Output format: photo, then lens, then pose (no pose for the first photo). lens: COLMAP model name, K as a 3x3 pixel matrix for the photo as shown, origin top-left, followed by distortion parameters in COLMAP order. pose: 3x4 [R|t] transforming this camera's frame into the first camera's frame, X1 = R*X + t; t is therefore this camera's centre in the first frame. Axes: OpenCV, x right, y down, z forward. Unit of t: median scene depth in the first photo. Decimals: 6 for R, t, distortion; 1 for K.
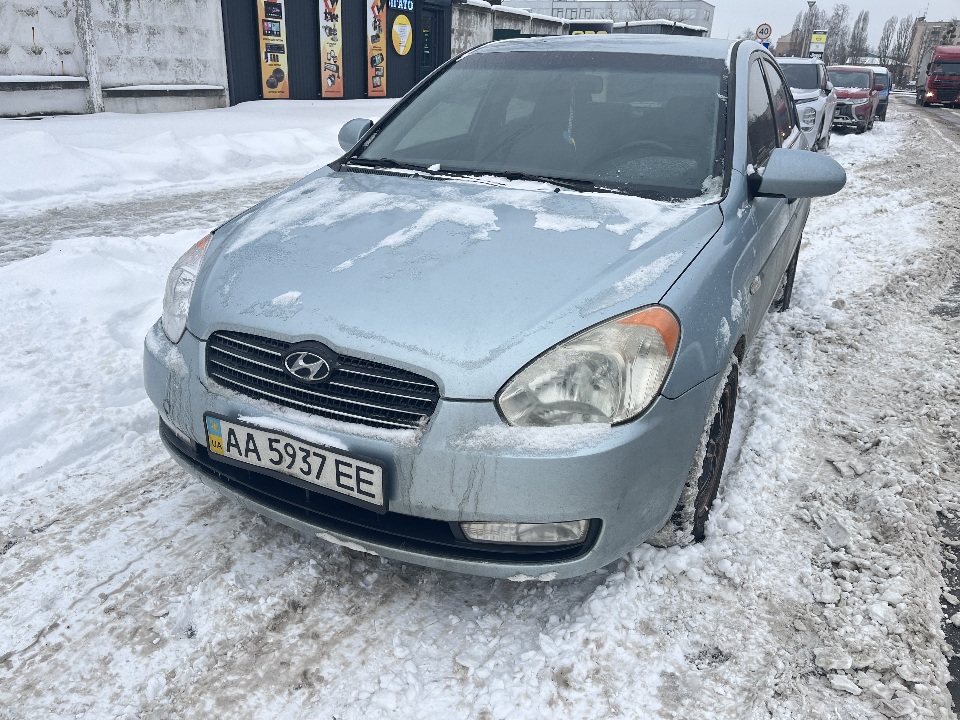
lens RADIAL K [[719.2, 0, 467.3], [0, 719.2, 370.4], [0, 0, 1]] dist [0.074289, -0.095172]
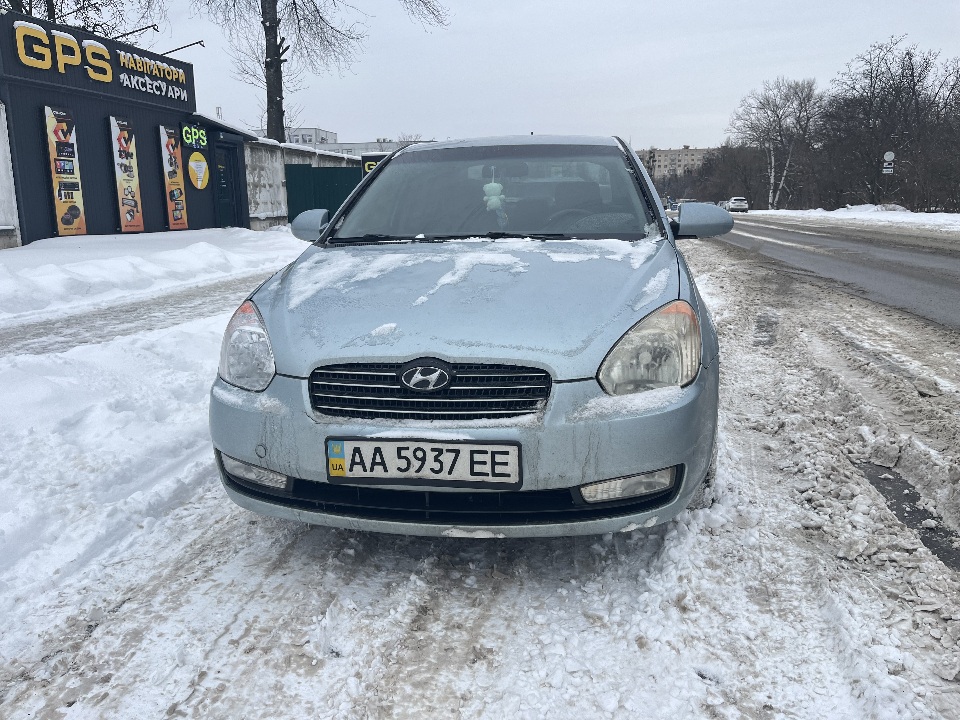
lens RADIAL K [[724.0, 0, 474.0], [0, 724.0, 362.8], [0, 0, 1]] dist [0.082256, -0.113605]
pose [[0.949457, -0.113449, 0.292677, -0.441918], [0.163476, 0.974688, -0.152510, 0.145575], [-0.267967, 0.192647, 0.943971, -0.108440]]
